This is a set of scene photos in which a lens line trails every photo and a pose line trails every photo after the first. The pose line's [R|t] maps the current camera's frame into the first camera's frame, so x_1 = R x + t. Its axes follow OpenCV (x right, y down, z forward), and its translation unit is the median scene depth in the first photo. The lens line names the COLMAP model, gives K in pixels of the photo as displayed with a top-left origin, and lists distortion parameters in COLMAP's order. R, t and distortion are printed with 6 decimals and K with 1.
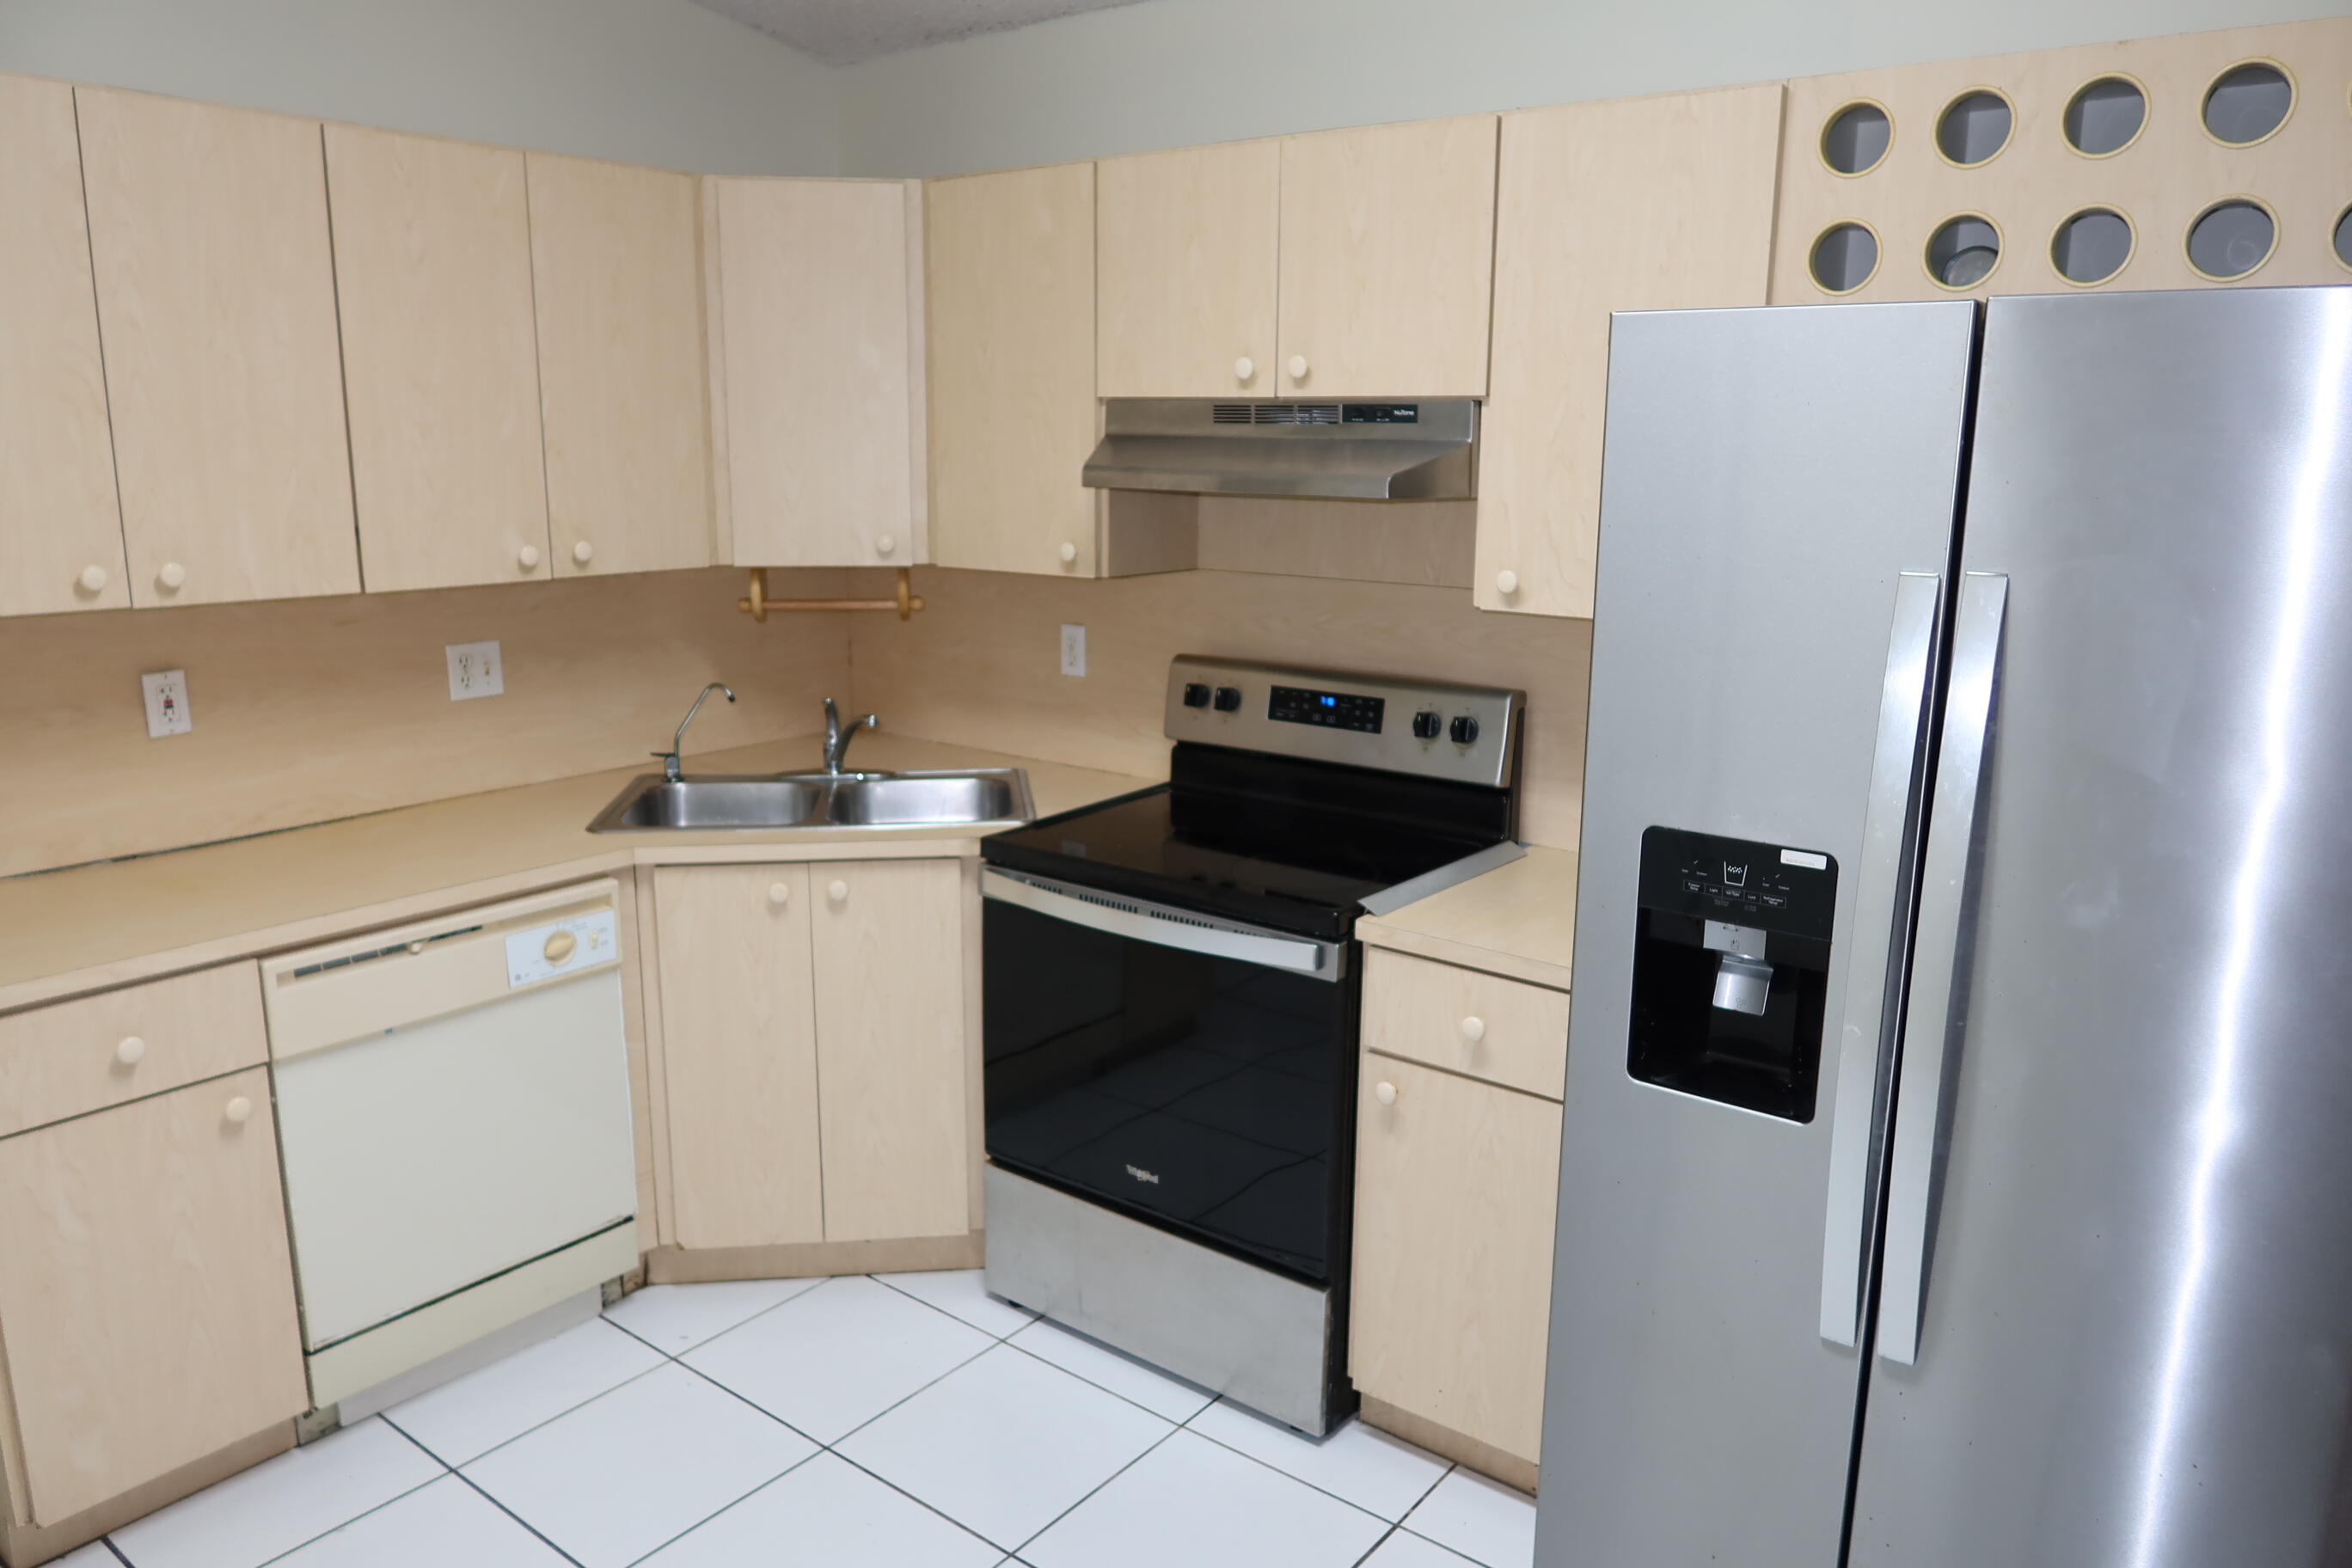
lens RADIAL K [[1615.3, 0, 1170.2], [0, 1615.3, 782.1], [0, 0, 1]] dist [-0.038004, 0.009811]
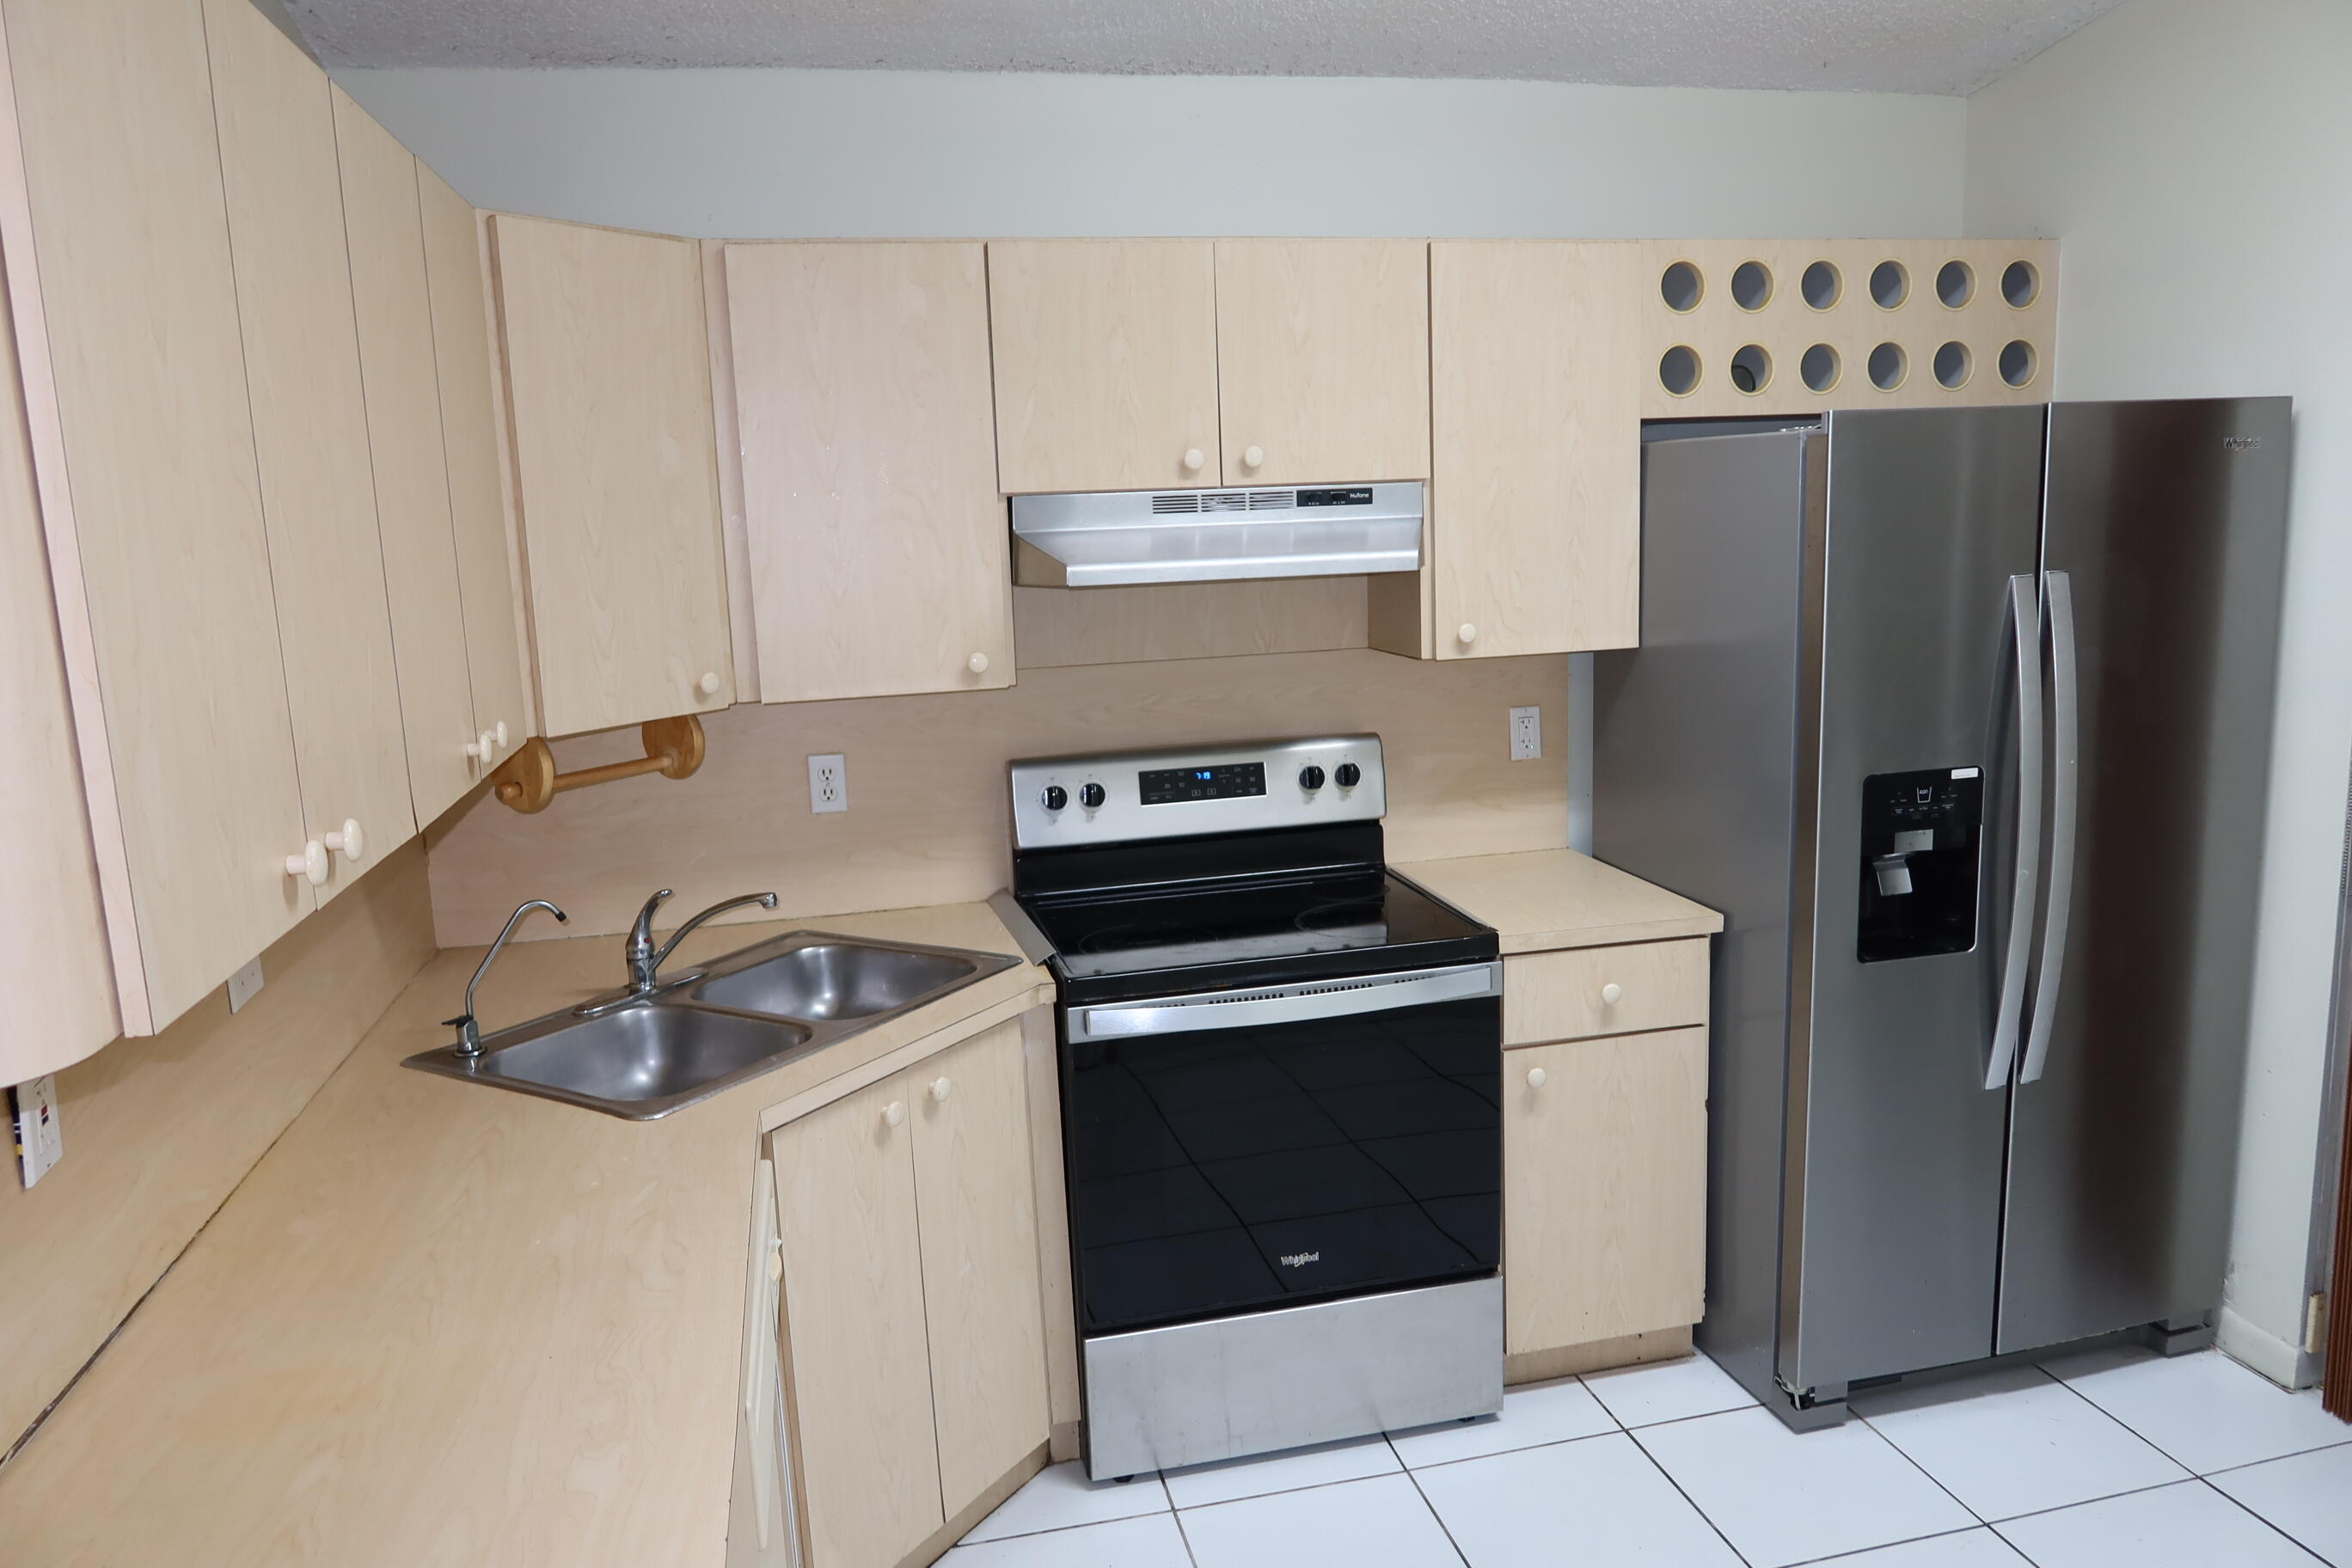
lens RADIAL K [[1615.3, 0, 1171.0], [0, 1615.3, 786.5], [0, 0, 1]] dist [-0.038004, 0.009811]
pose [[0.632510, -0.166508, 0.756443, -0.765739], [0.207496, 0.977350, 0.041634, -0.098846], [-0.746242, 0.130625, 0.652733, 0.369193]]
